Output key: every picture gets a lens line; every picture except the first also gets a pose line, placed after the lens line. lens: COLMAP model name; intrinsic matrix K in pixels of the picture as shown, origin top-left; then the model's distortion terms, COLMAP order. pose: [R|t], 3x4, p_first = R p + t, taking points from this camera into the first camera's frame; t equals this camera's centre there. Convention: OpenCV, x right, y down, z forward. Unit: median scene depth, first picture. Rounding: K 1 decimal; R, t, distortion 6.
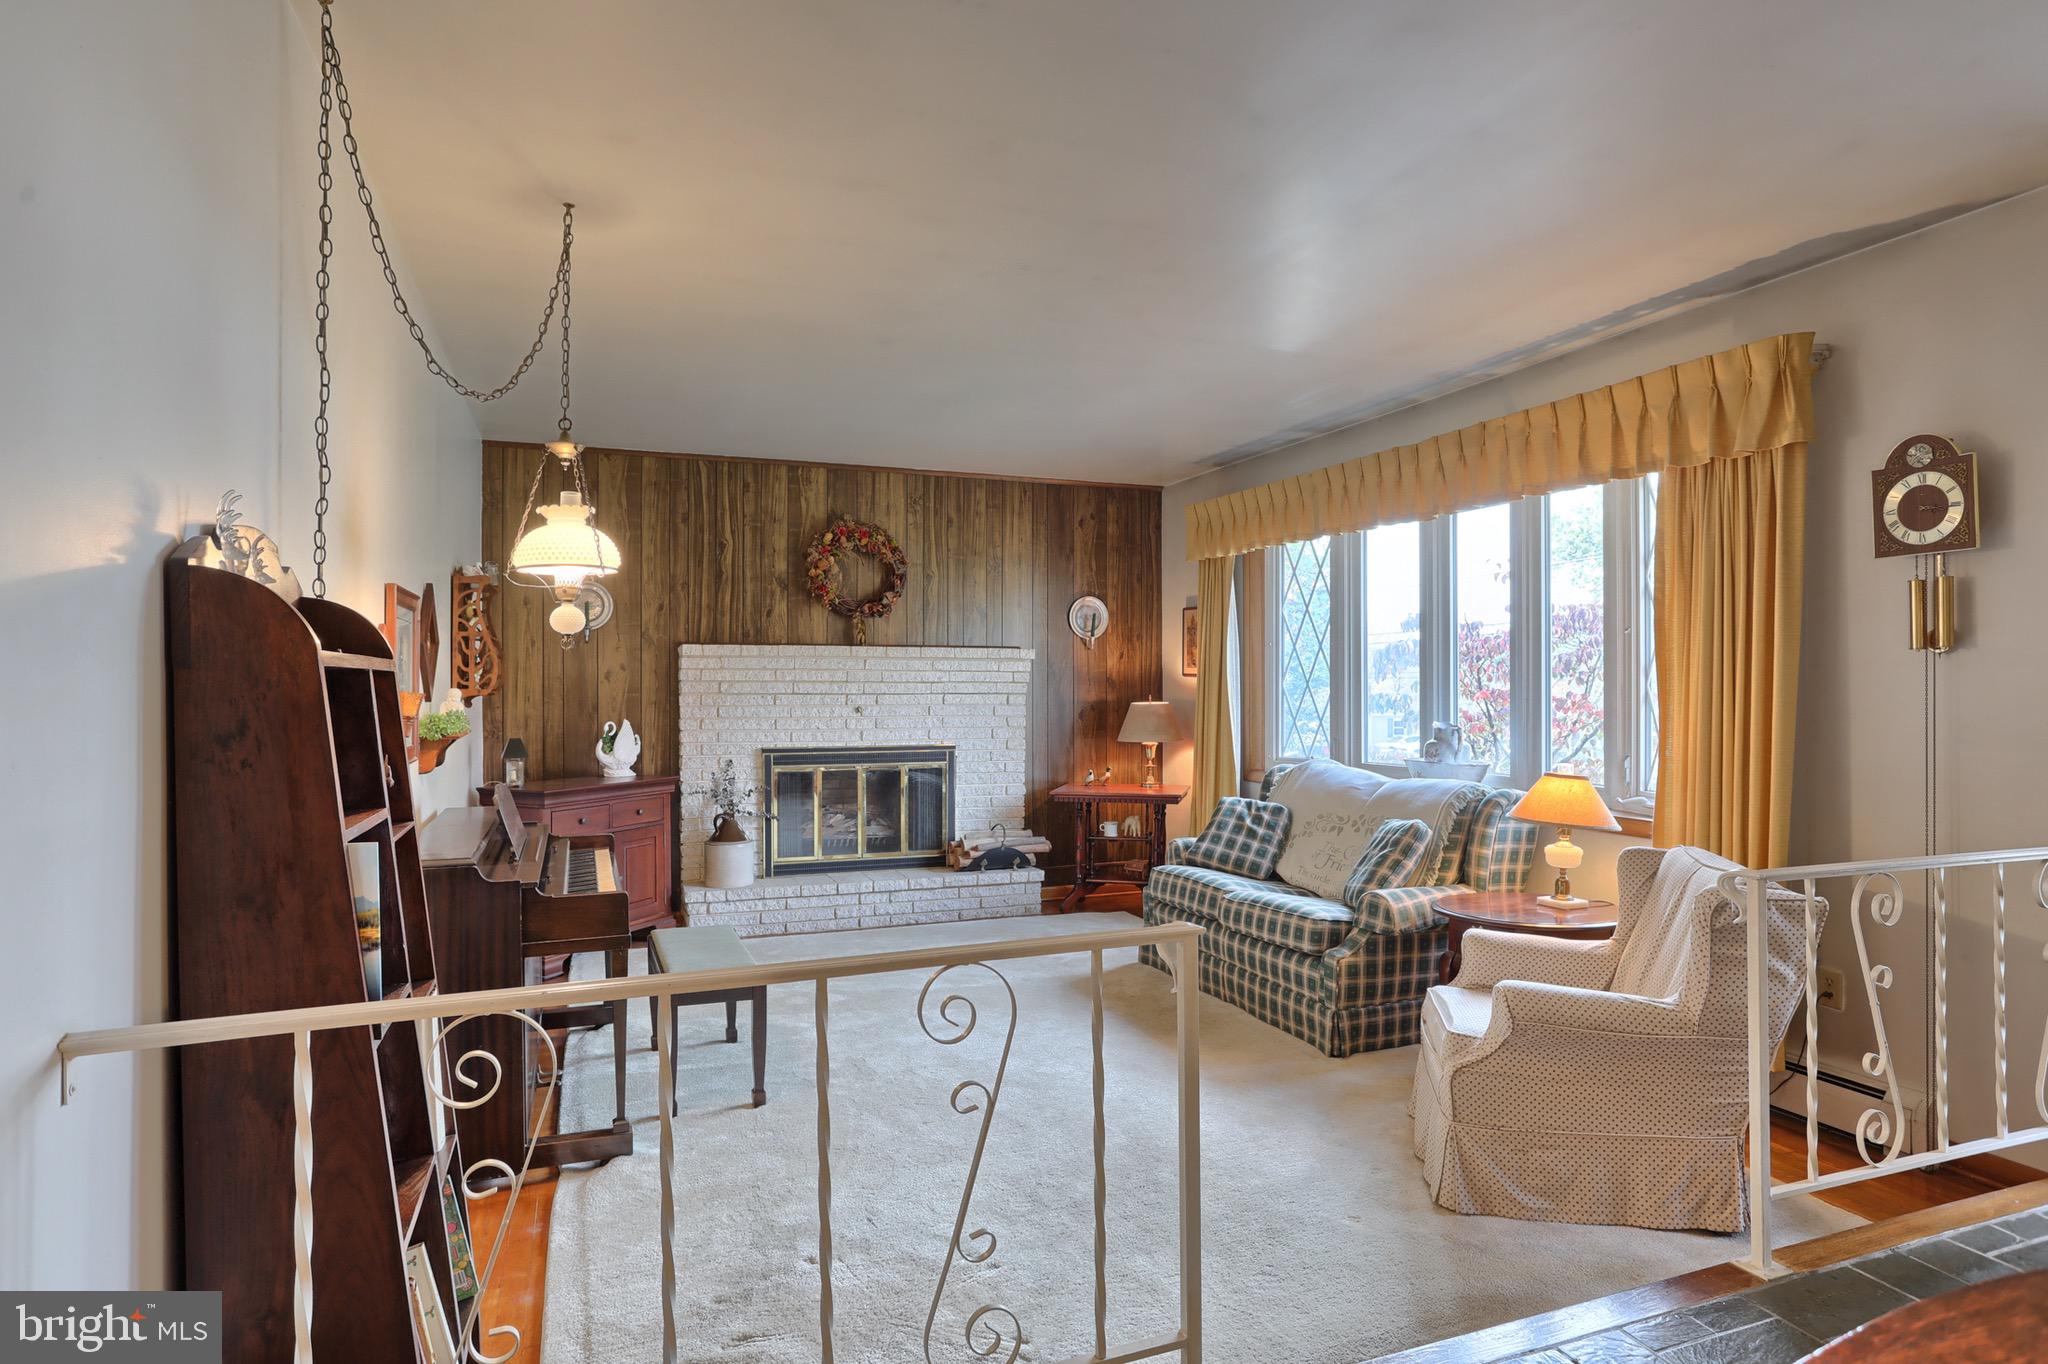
lens RADIAL K [[1115.4, 0, 1014.6], [0, 1115.4, 680.3], [0, 0, 1]] dist [-0.062131, 0.033195]
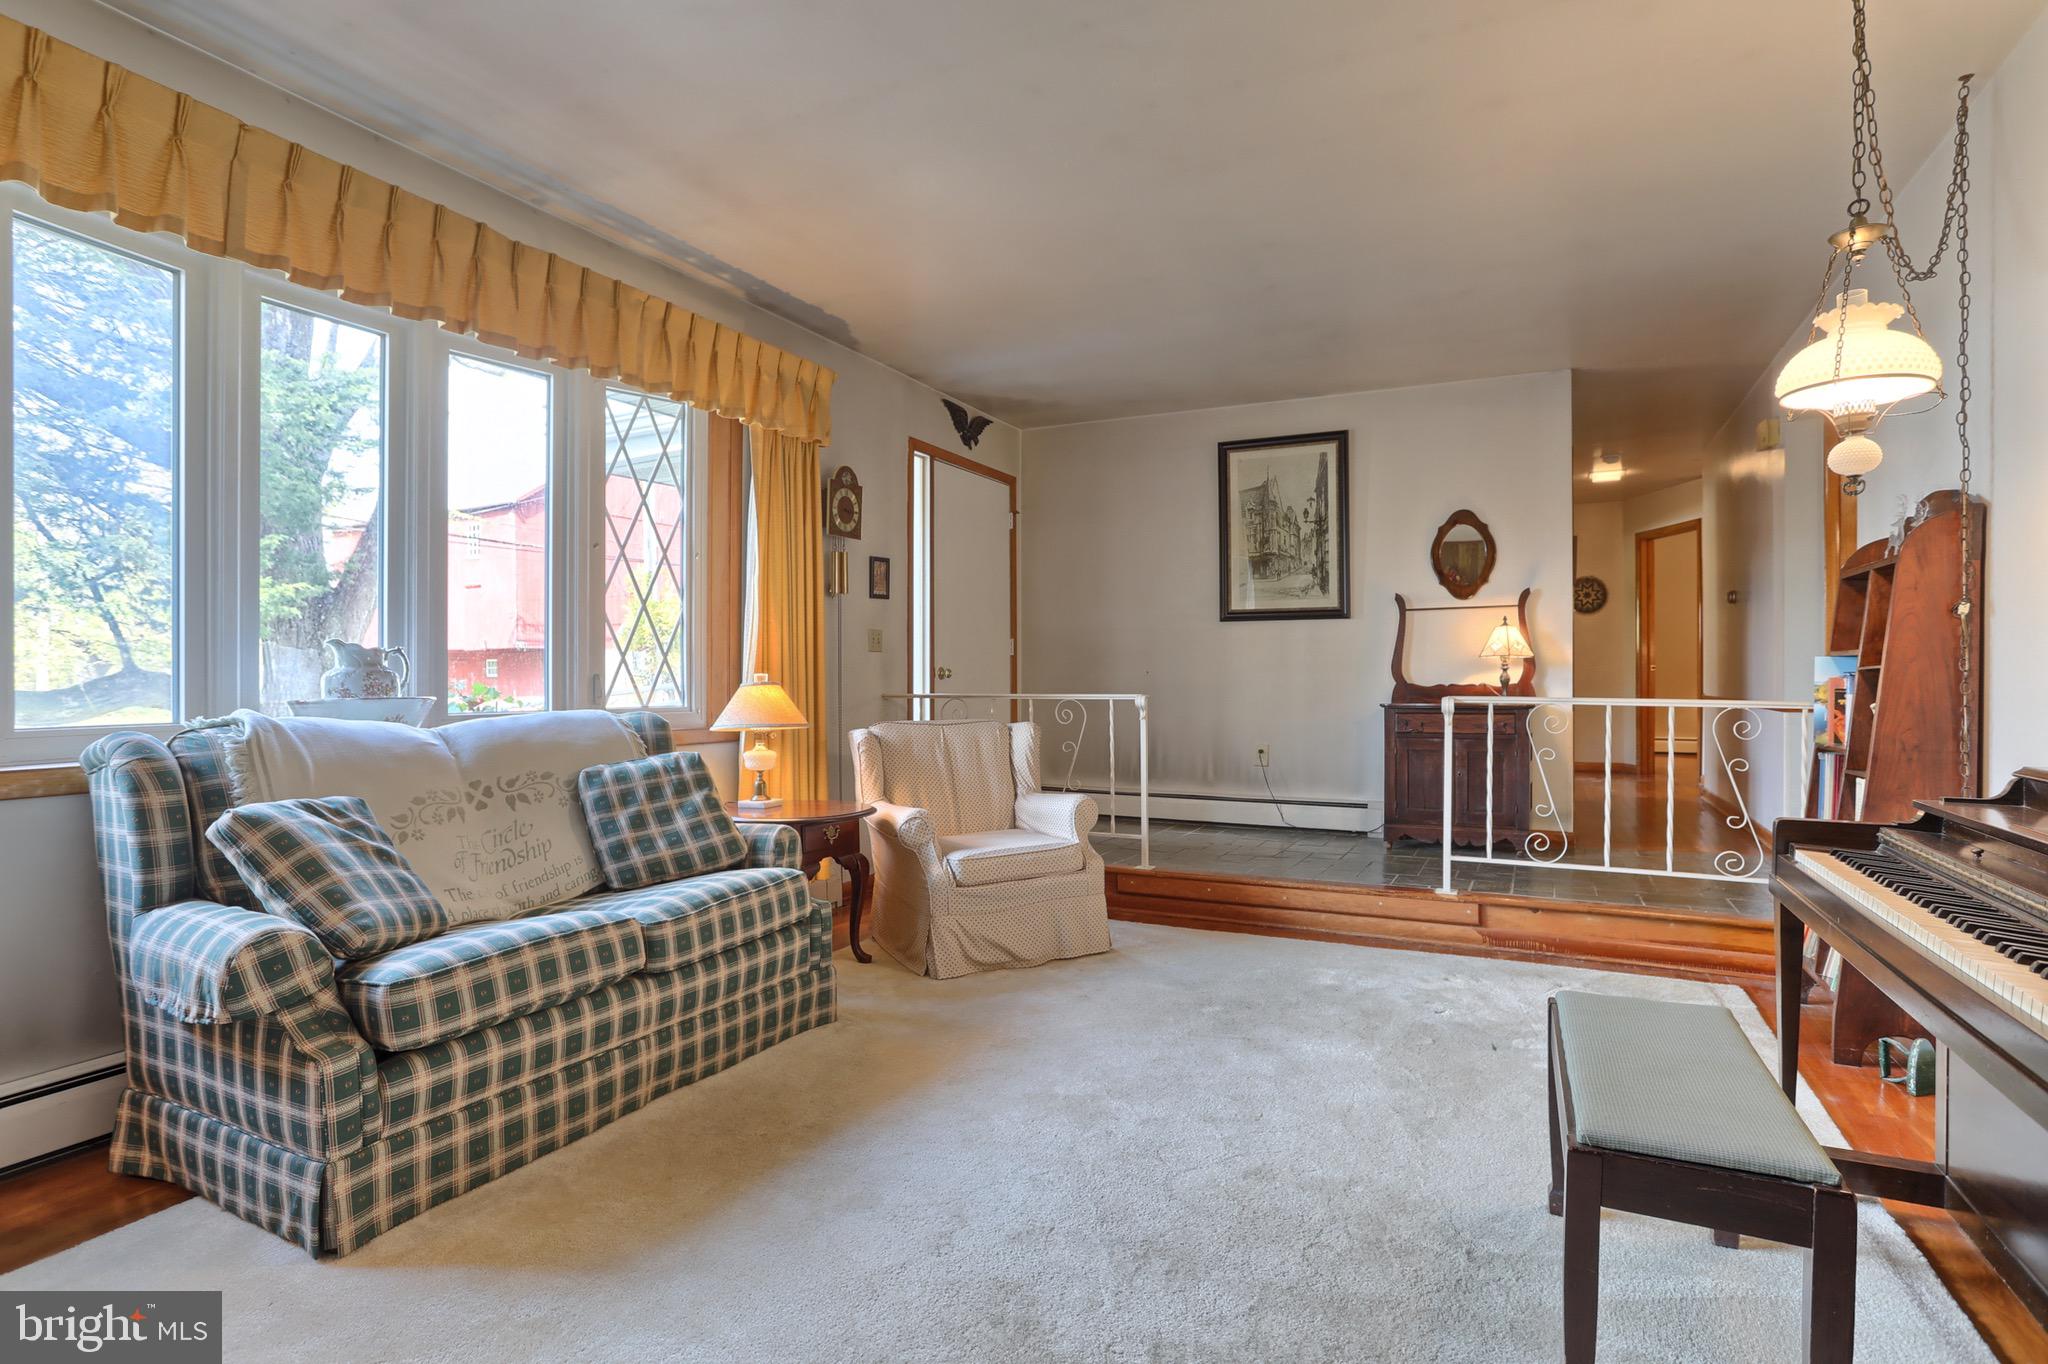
lens RADIAL K [[1043.4, 0, 1017.5], [0, 1043.4, 682.9], [0, 0, 1]] dist [-0.057310, 0.029644]
pose [[-0.679879, -0.004569, 0.733310, -0.261503], [-0.001323, 0.999987, 0.005004, 0.050033], [-0.733323, 0.002432, -0.679876, 0.946619]]
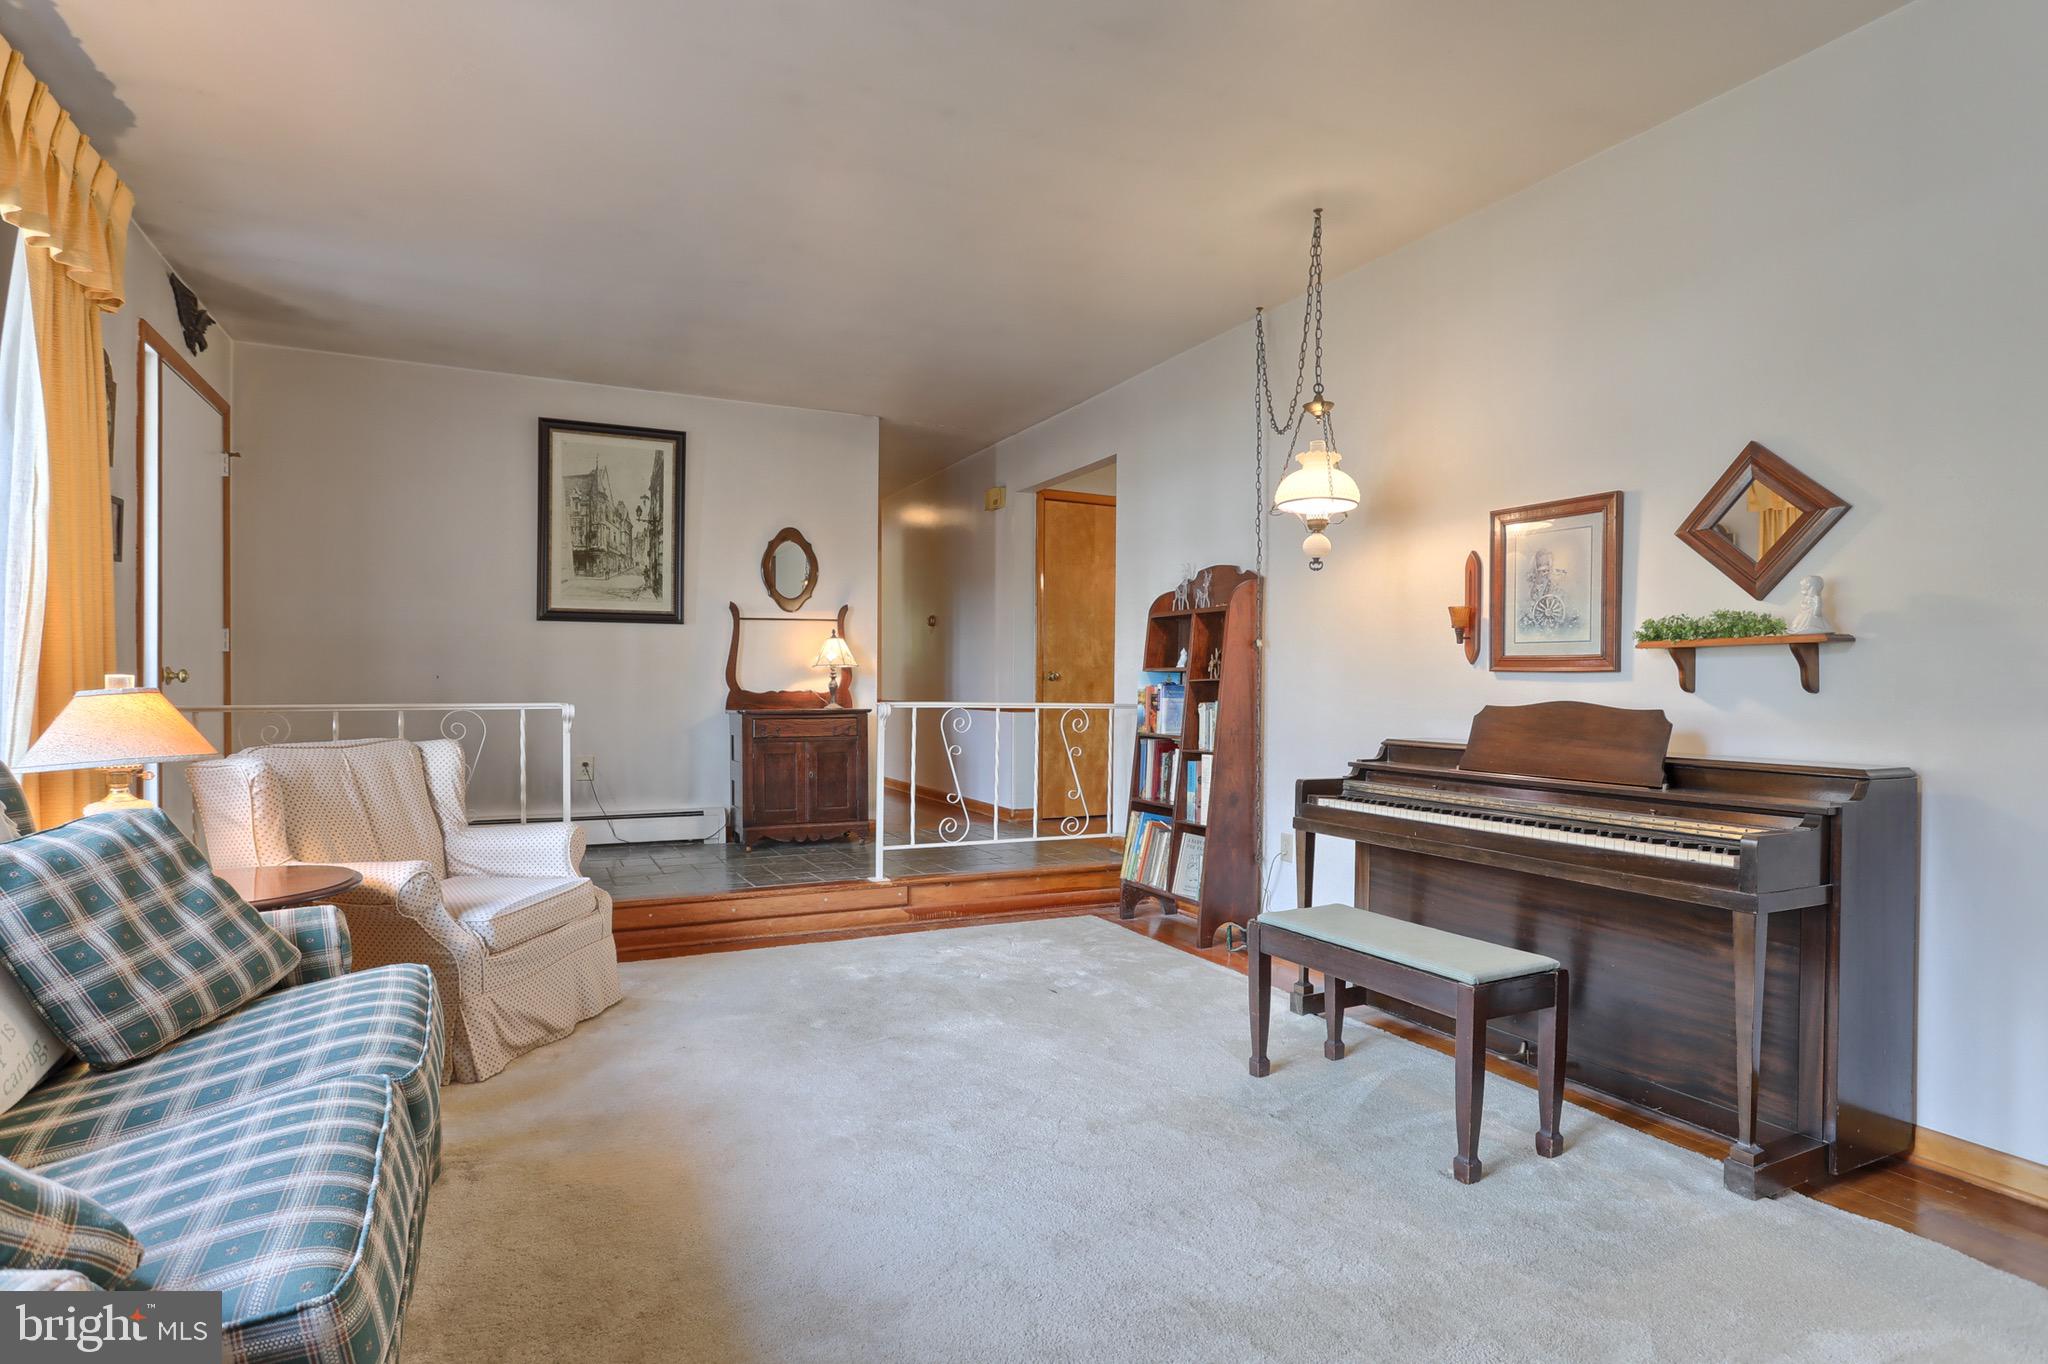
lens RADIAL K [[1051.0, 0, 1027.4], [0, 1051.0, 698.3], [0, 0, 1]] dist [-0.063082, 0.045678]
pose [[-0.994788, -0.004298, -0.101875, 0.014483], [-0.005376, 0.999932, 0.010311, 0.050728], [0.101823, 0.010805, -0.994744, 1.043787]]
